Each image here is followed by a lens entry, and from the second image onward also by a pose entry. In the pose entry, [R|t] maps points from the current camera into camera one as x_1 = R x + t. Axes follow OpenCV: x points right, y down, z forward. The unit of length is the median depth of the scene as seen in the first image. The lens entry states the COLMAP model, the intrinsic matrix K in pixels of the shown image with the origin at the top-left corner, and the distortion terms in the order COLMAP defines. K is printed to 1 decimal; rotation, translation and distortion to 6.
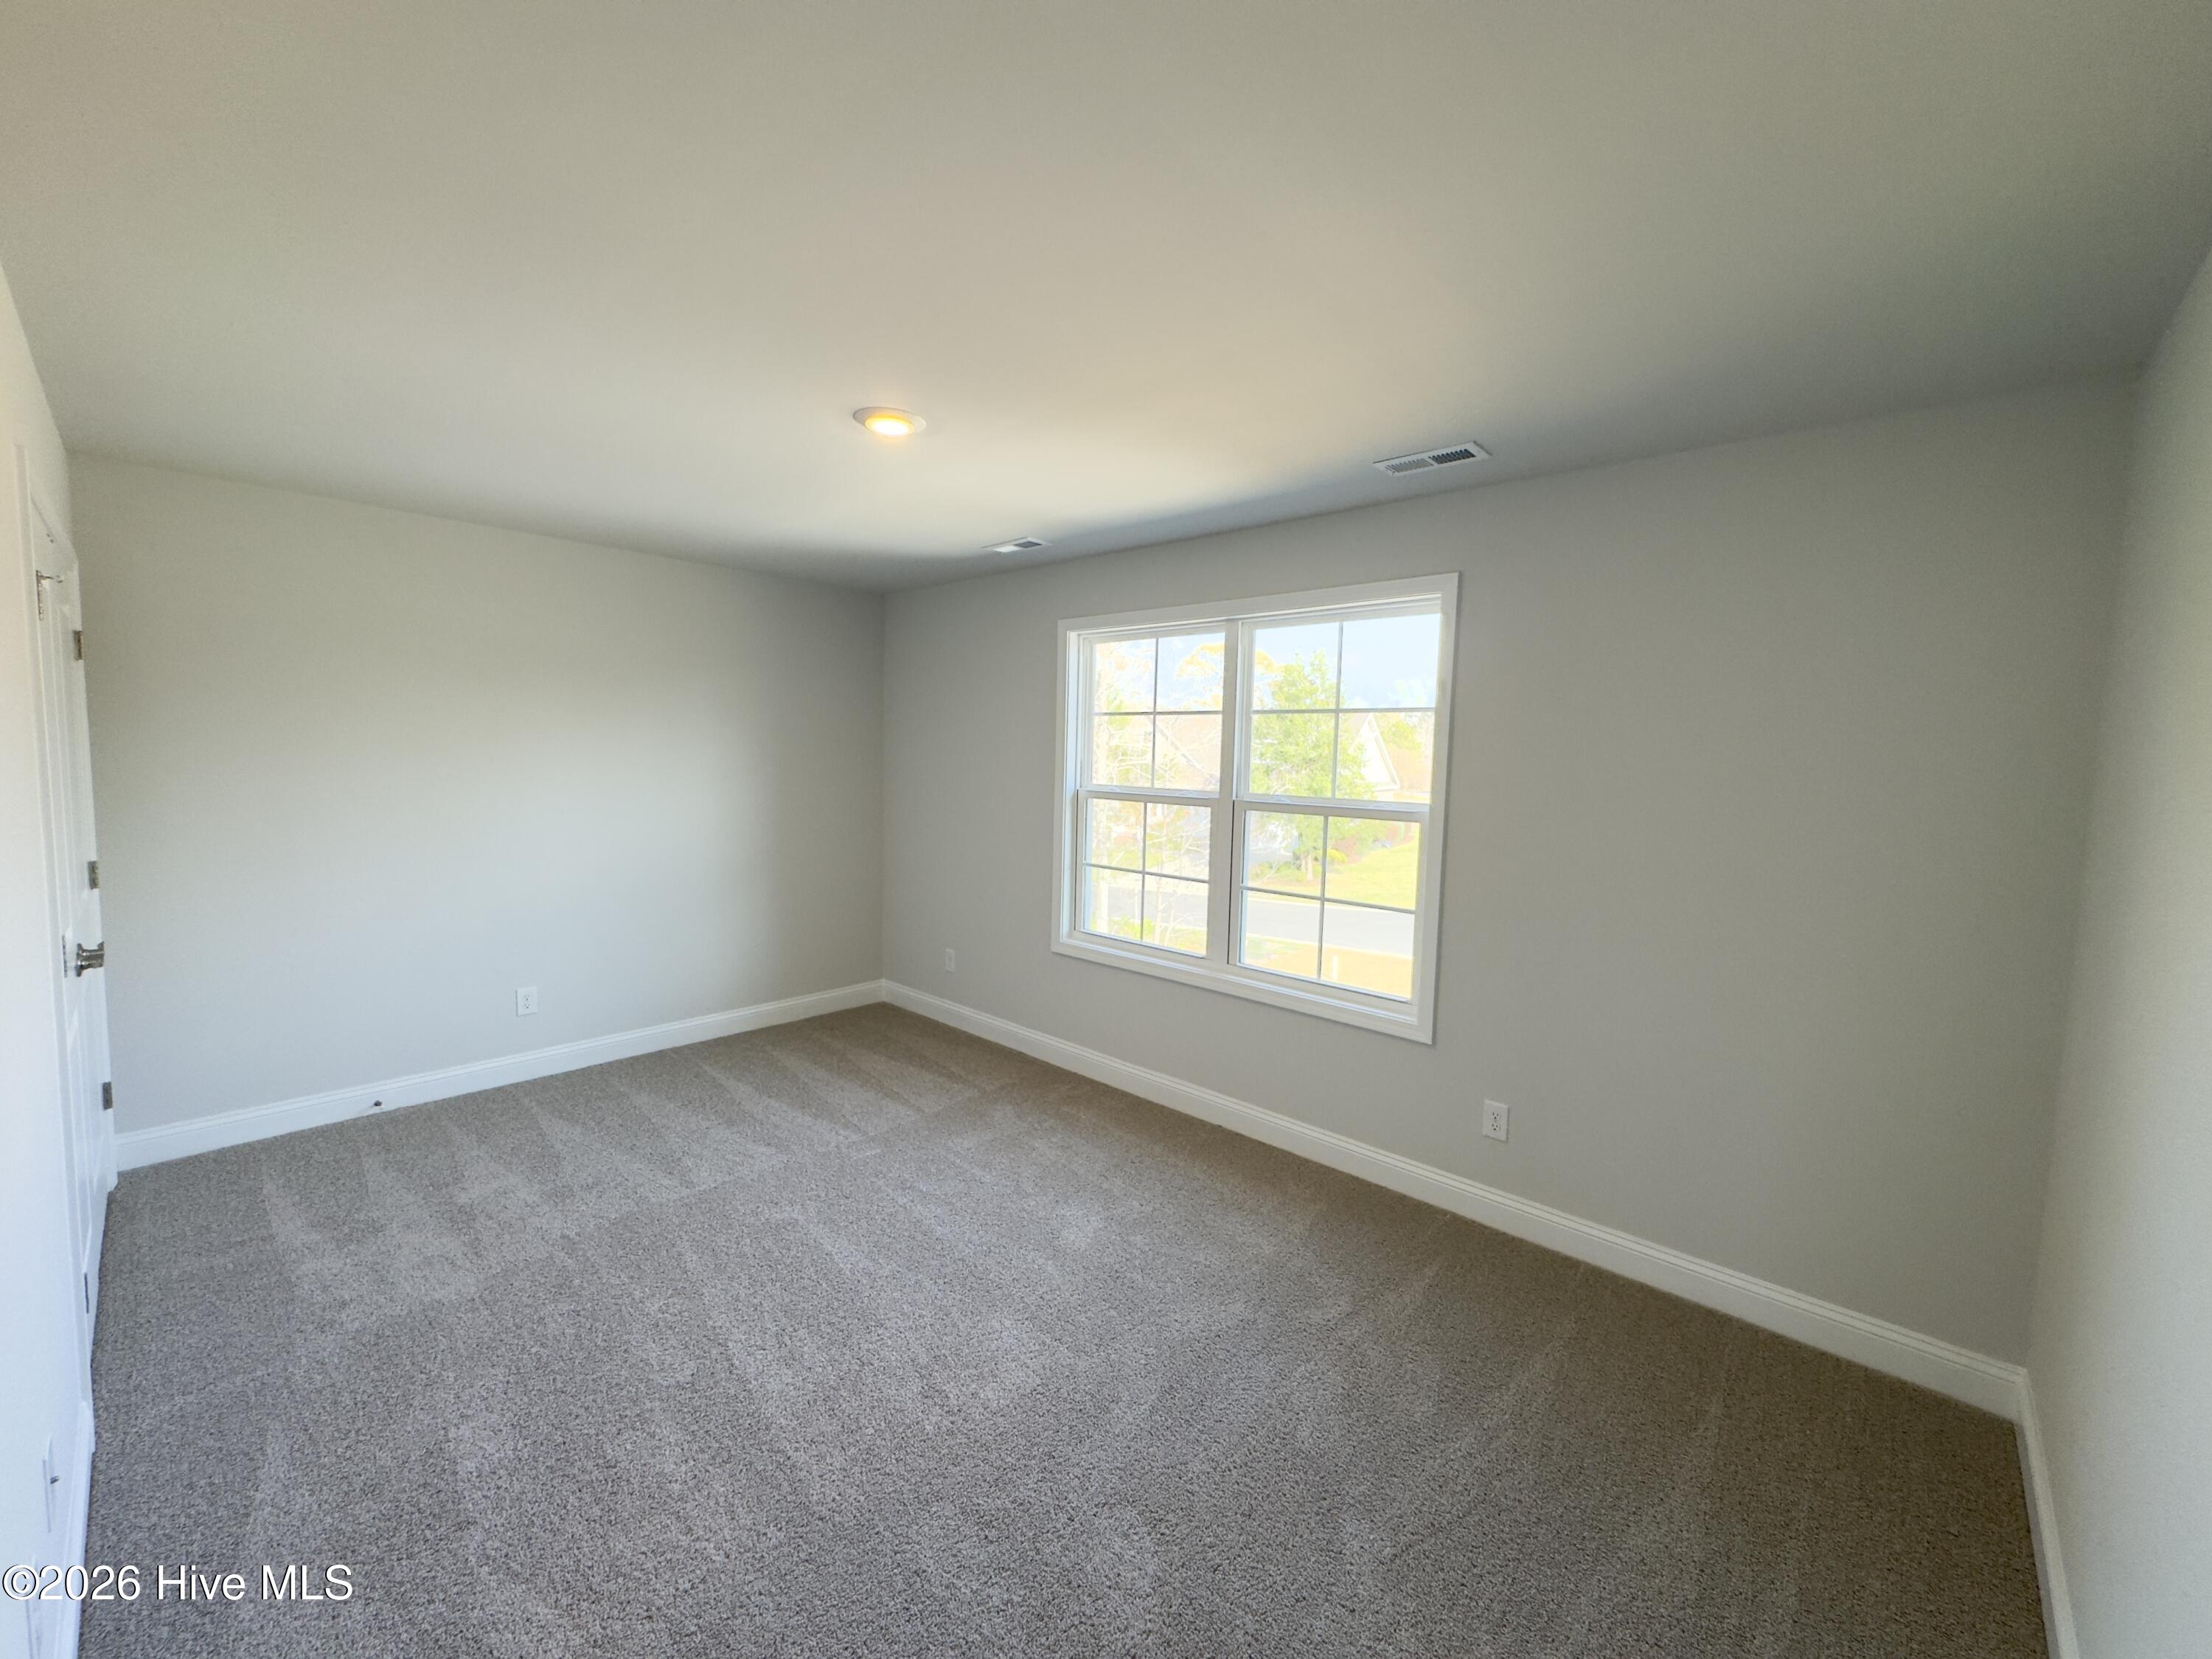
lens RADIAL K [[932.7, 0, 1016.4], [0, 932.7, 827.4], [0, 0, 1]] dist [0.000800, 0.000038]
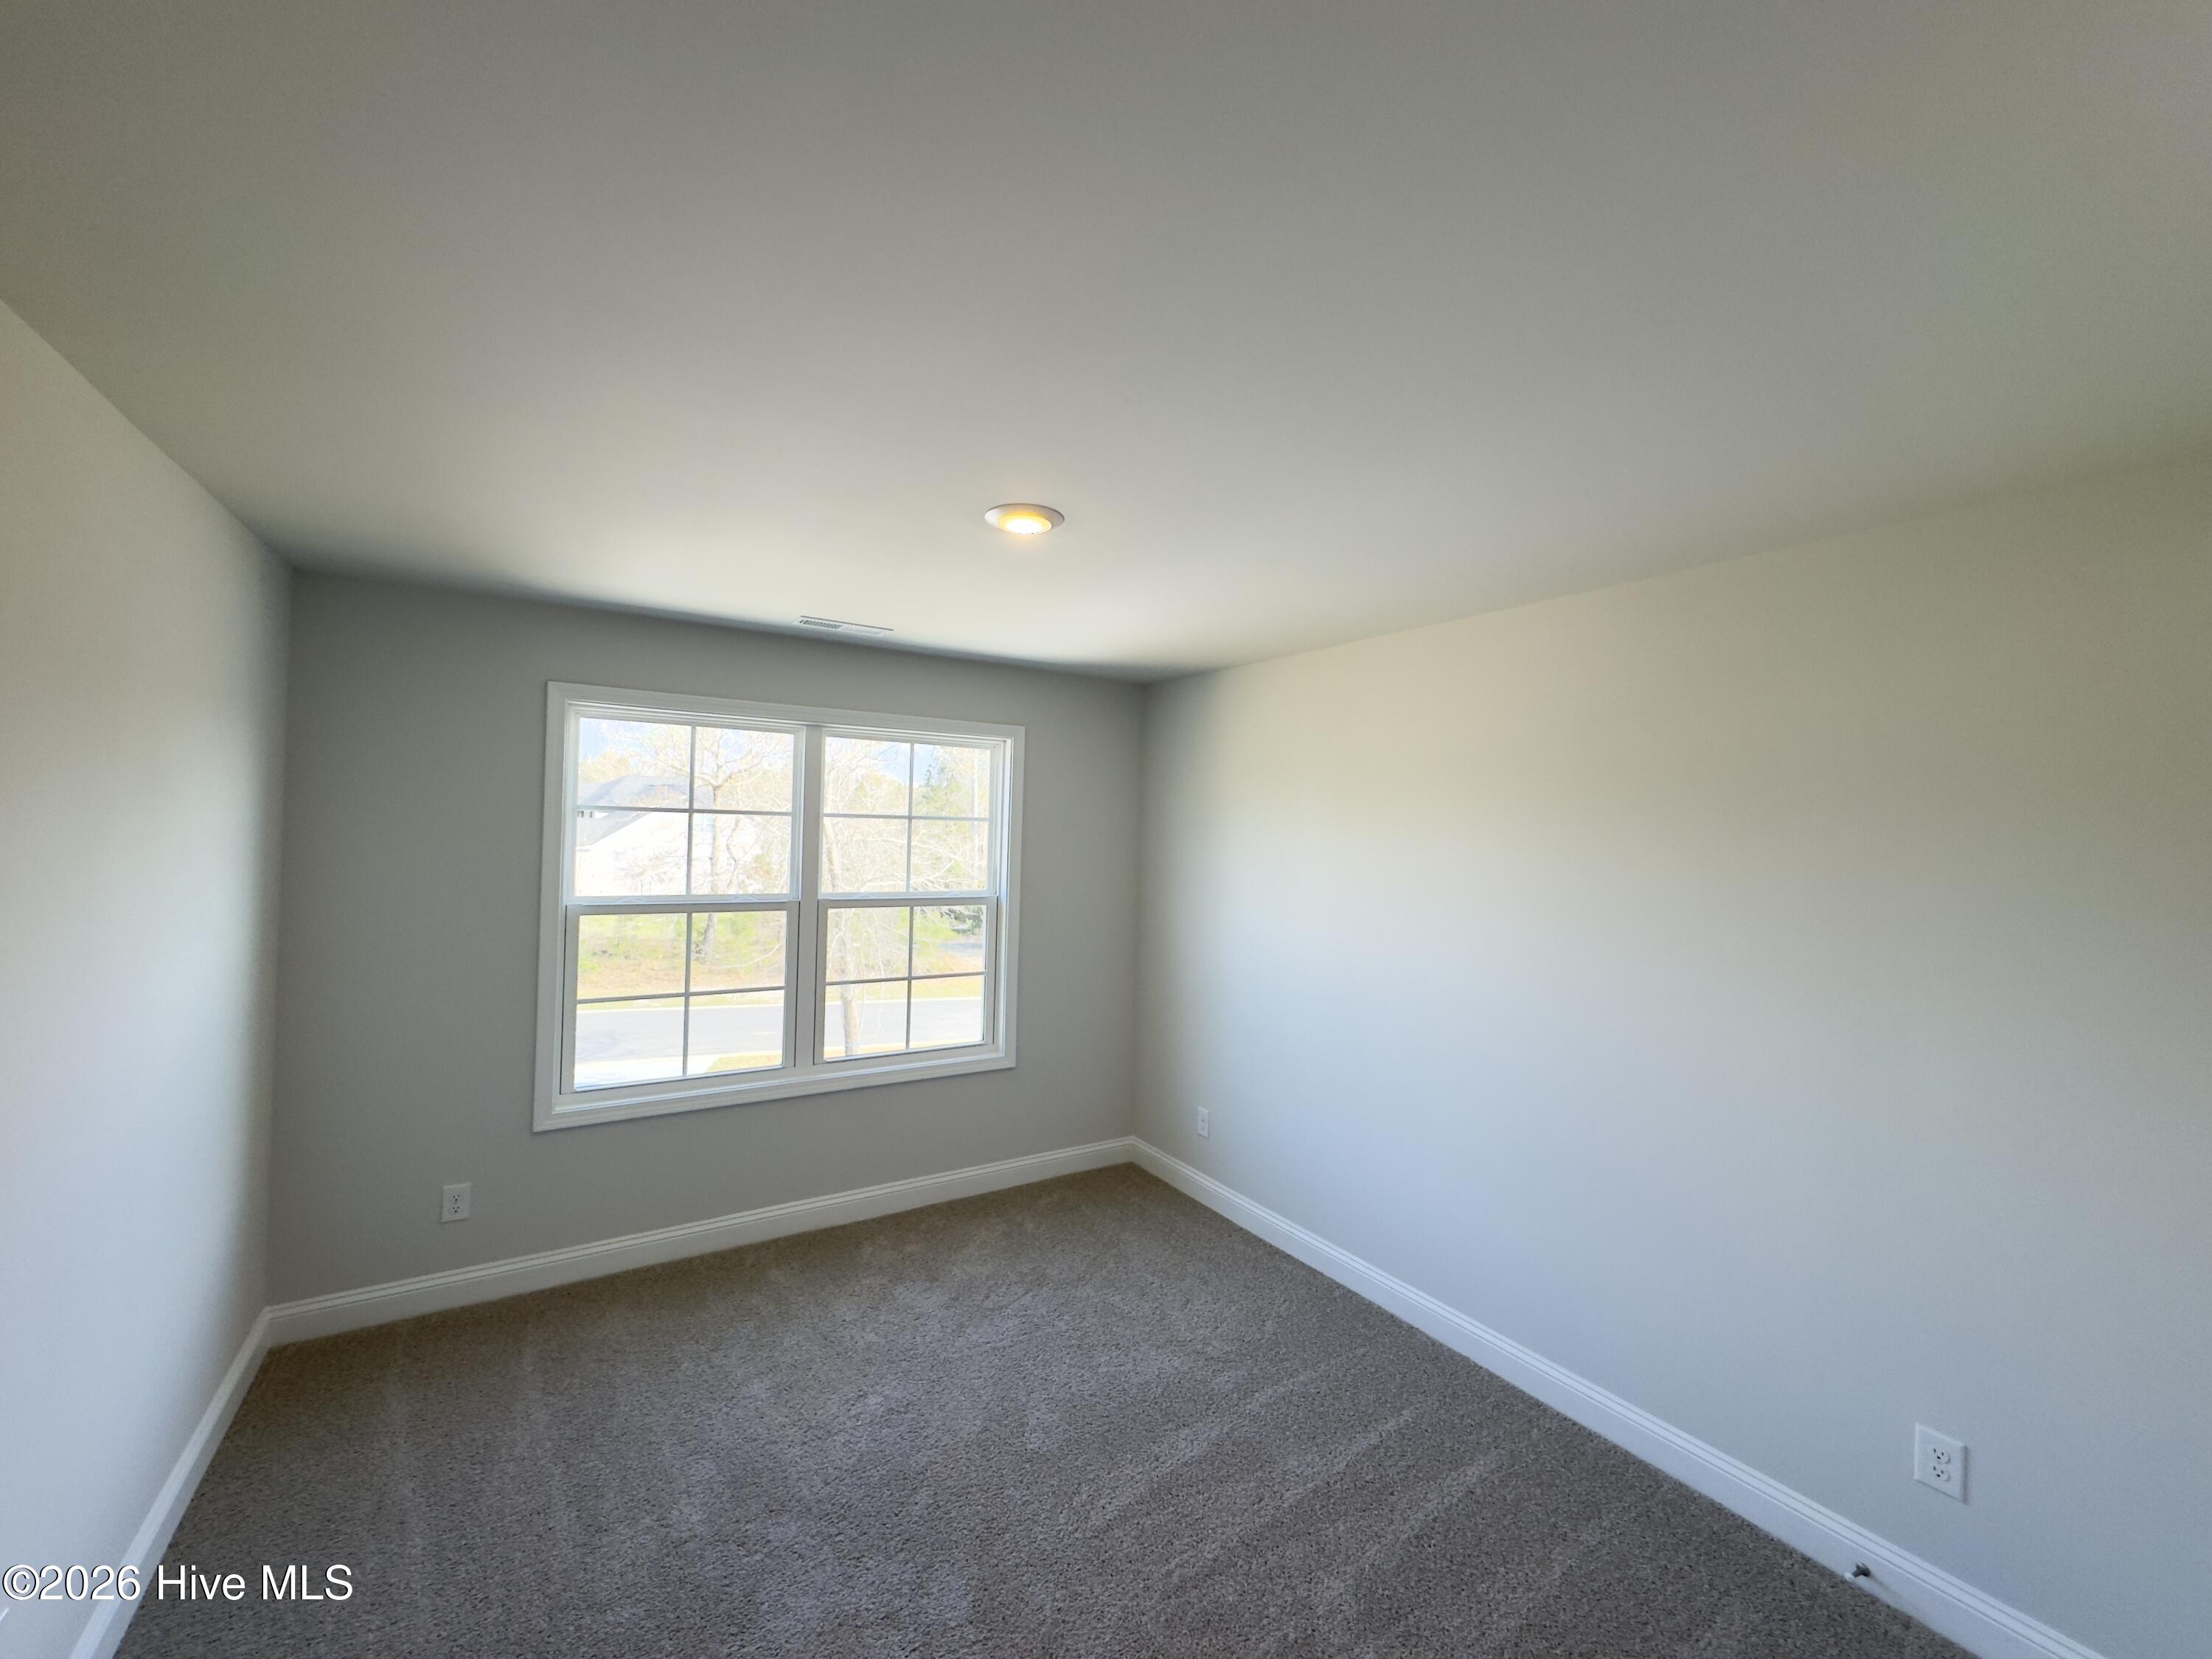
lens RADIAL K [[881.8, 0, 1106.0], [0, 881.8, 829.5], [0, 0, 1]] dist [0.000616, -0.000006]
pose [[0.186800, -0.009650, 0.982351, -0.647566], [0.070756, 0.997487, -0.003656, -0.080214], [-0.979847, 0.070190, 0.187013, 0.501627]]
